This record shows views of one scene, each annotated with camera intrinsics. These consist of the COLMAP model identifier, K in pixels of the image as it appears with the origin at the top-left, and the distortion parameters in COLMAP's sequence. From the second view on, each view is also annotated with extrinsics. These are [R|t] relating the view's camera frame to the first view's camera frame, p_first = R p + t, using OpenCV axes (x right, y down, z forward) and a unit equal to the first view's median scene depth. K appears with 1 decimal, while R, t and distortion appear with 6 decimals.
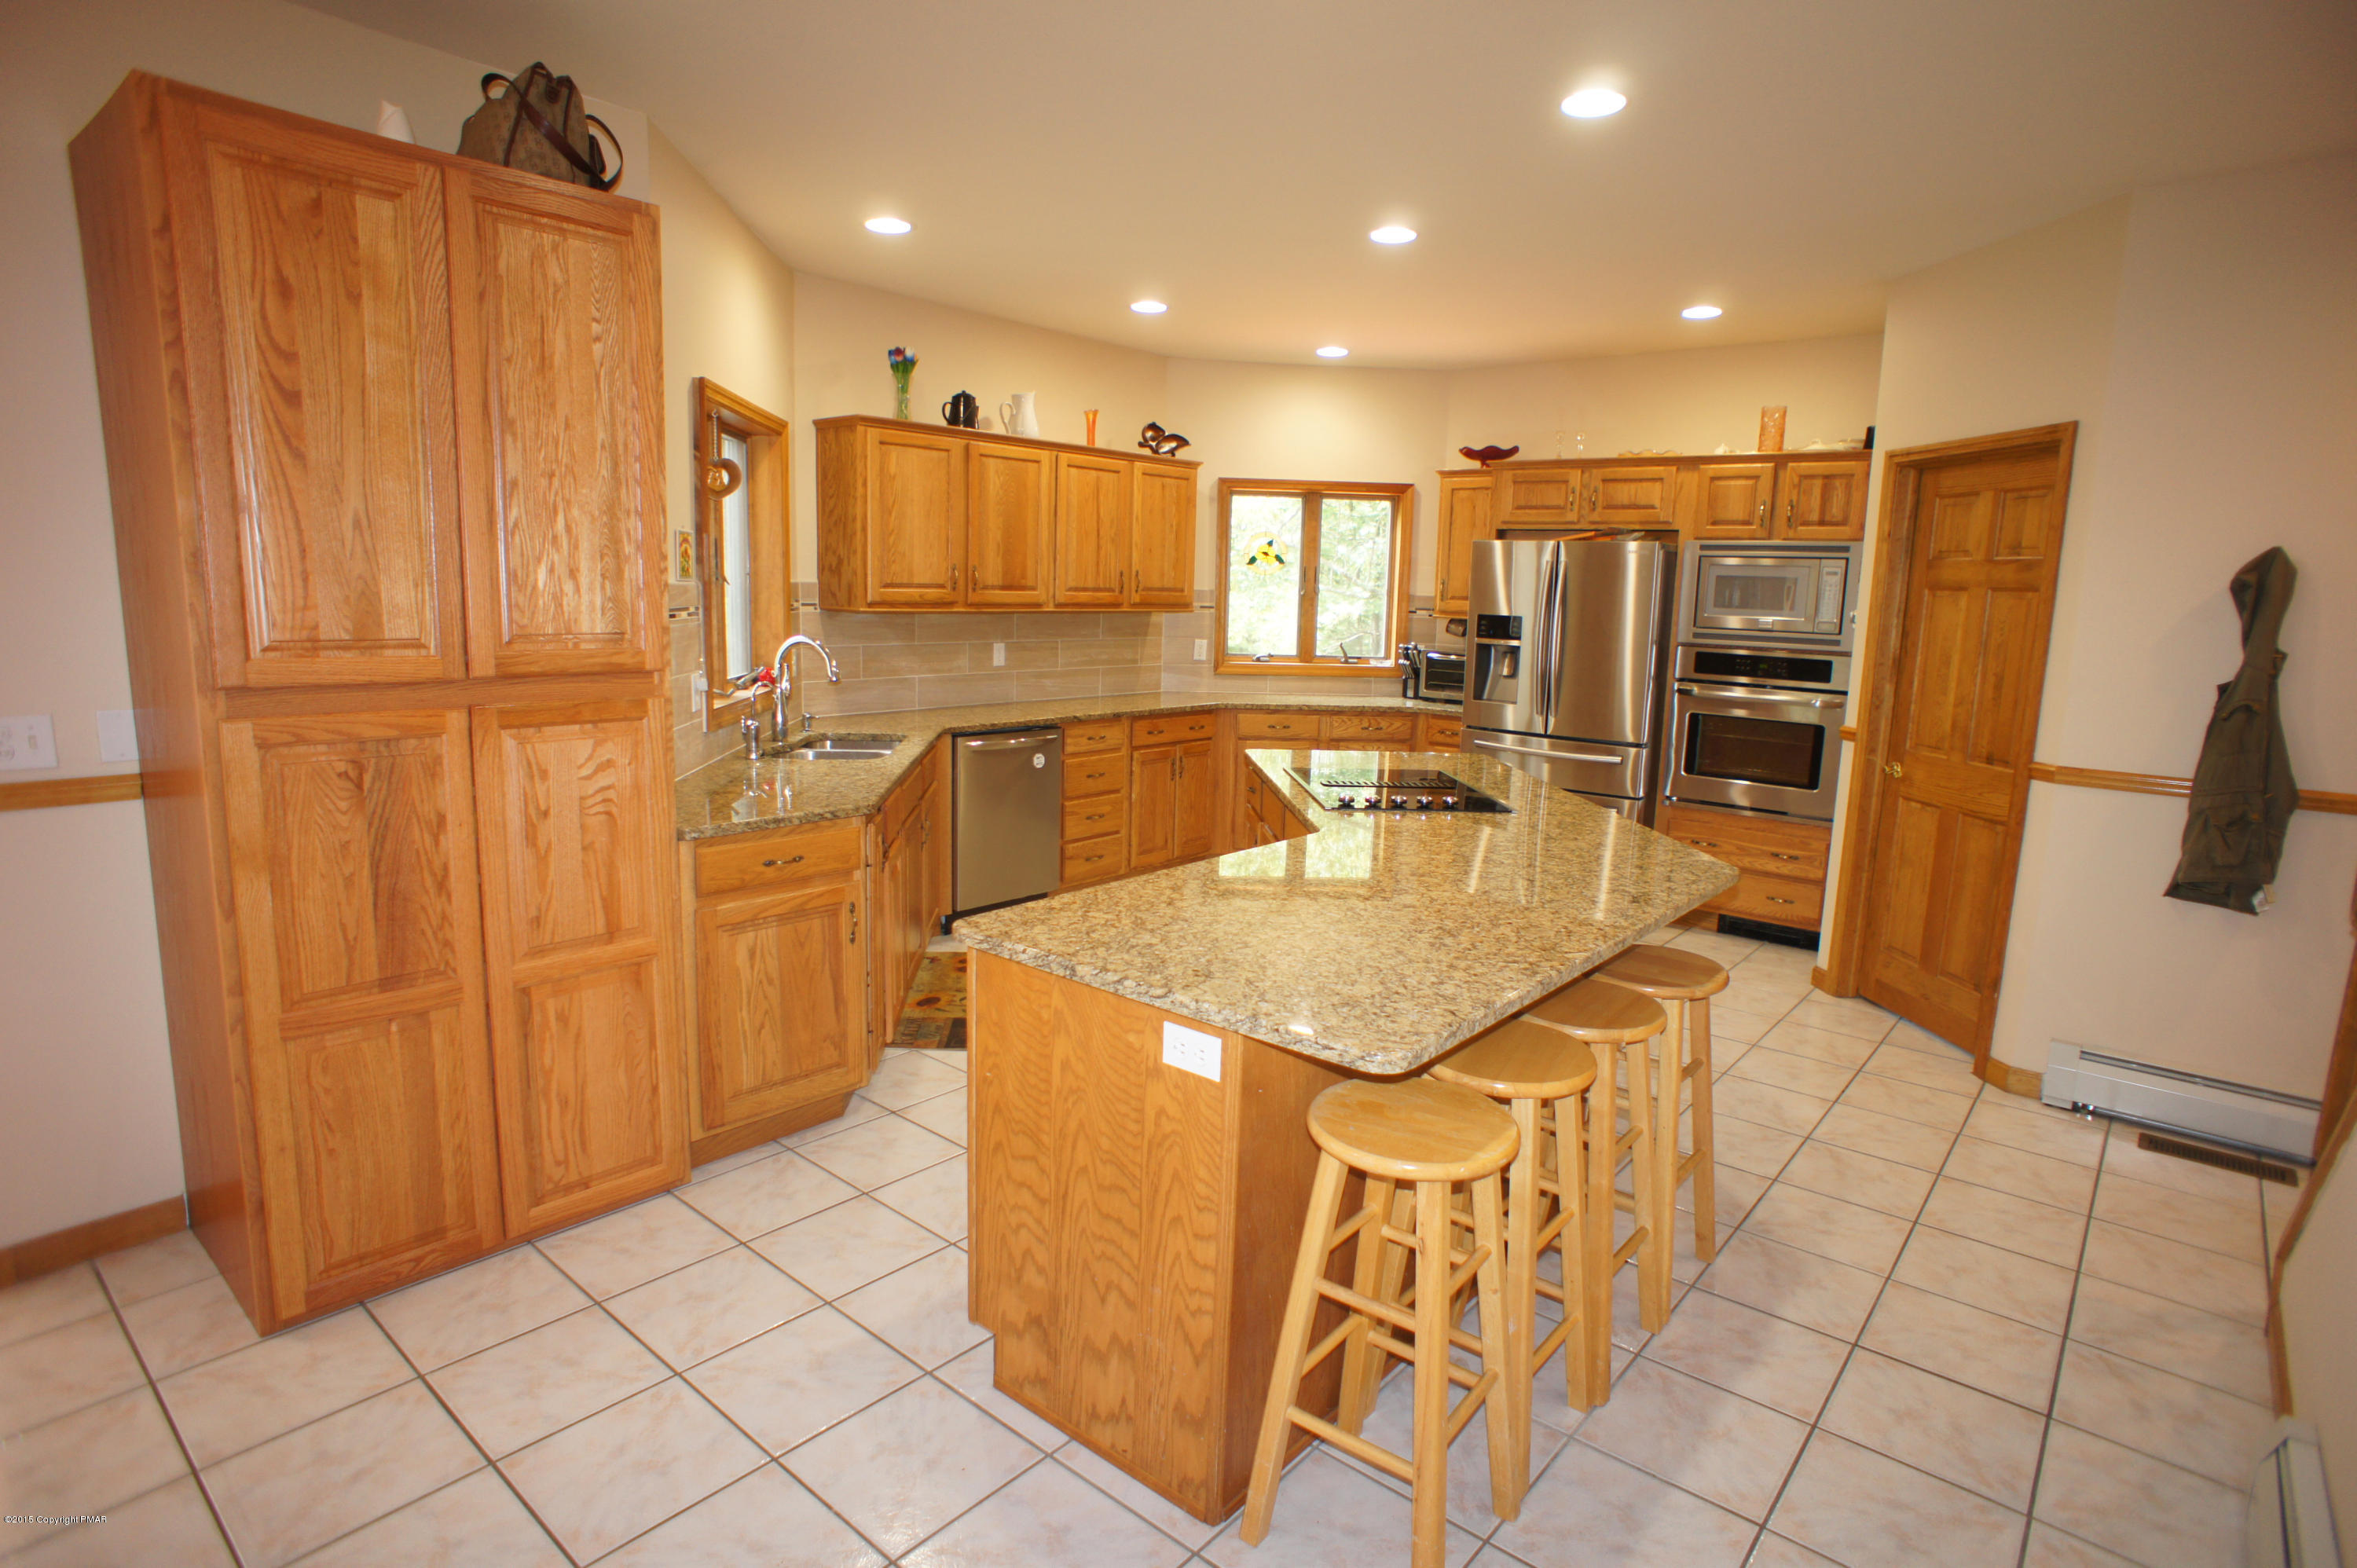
lens RADIAL K [[1231.7, 0, 1162.8], [0, 1231.7, 783.0], [0, 0, 1]] dist [-0.083659, 0.052902]
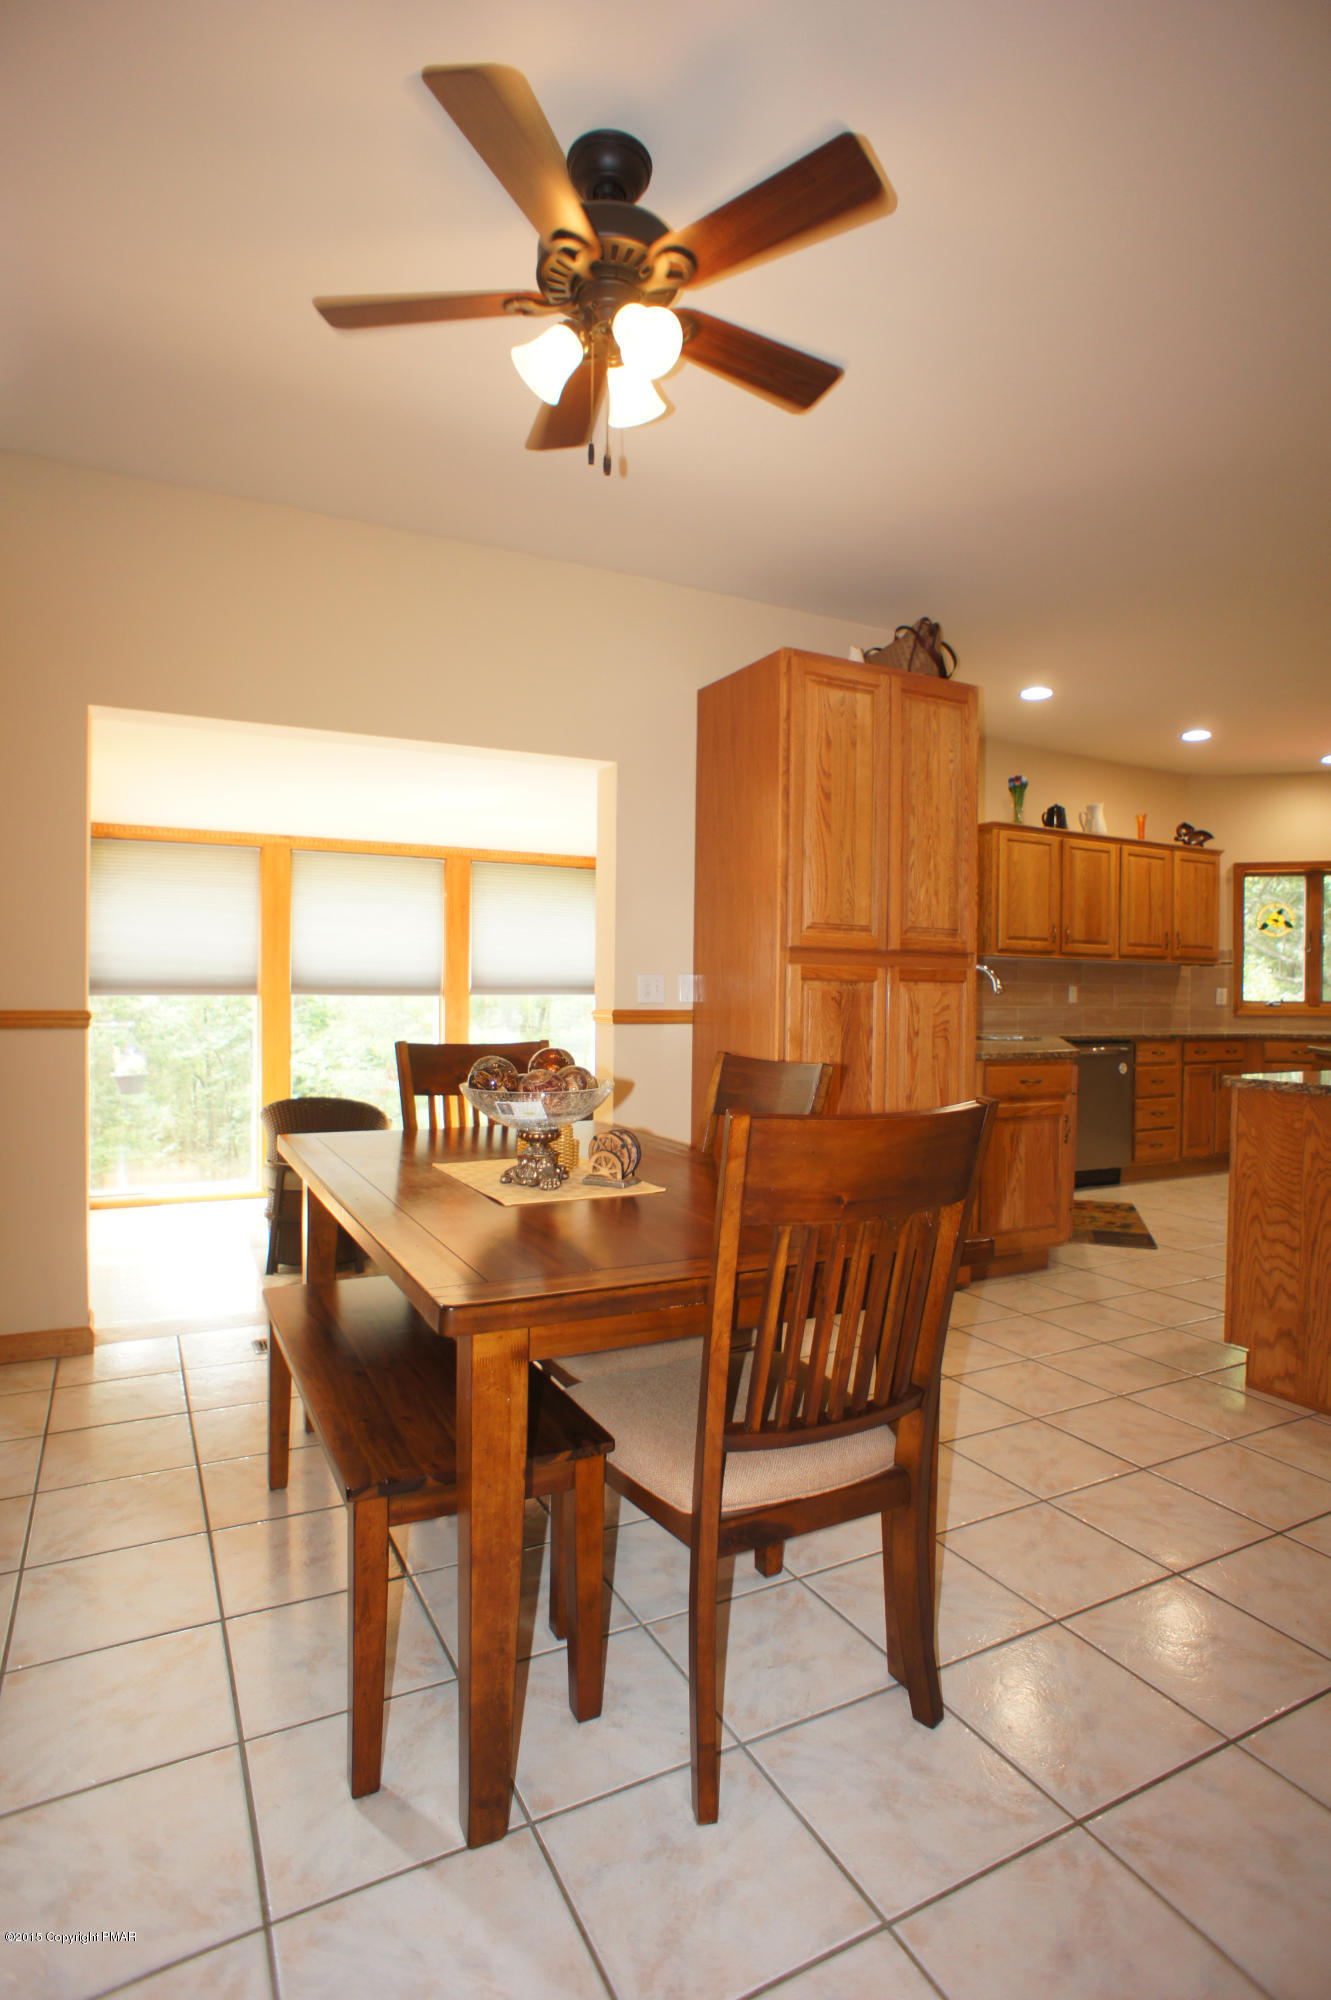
lens RADIAL K [[1045.2, 0, 665.5], [0, 1045.2, 1000.0], [0, 0, 1]] dist [-0.083659, 0.052902]
pose [[0.930158, -0.013210, -0.366921, -0.251863], [-0.046060, 0.987259, -0.152307, 0.179062], [0.364258, 0.158570, 0.917699, -0.384736]]
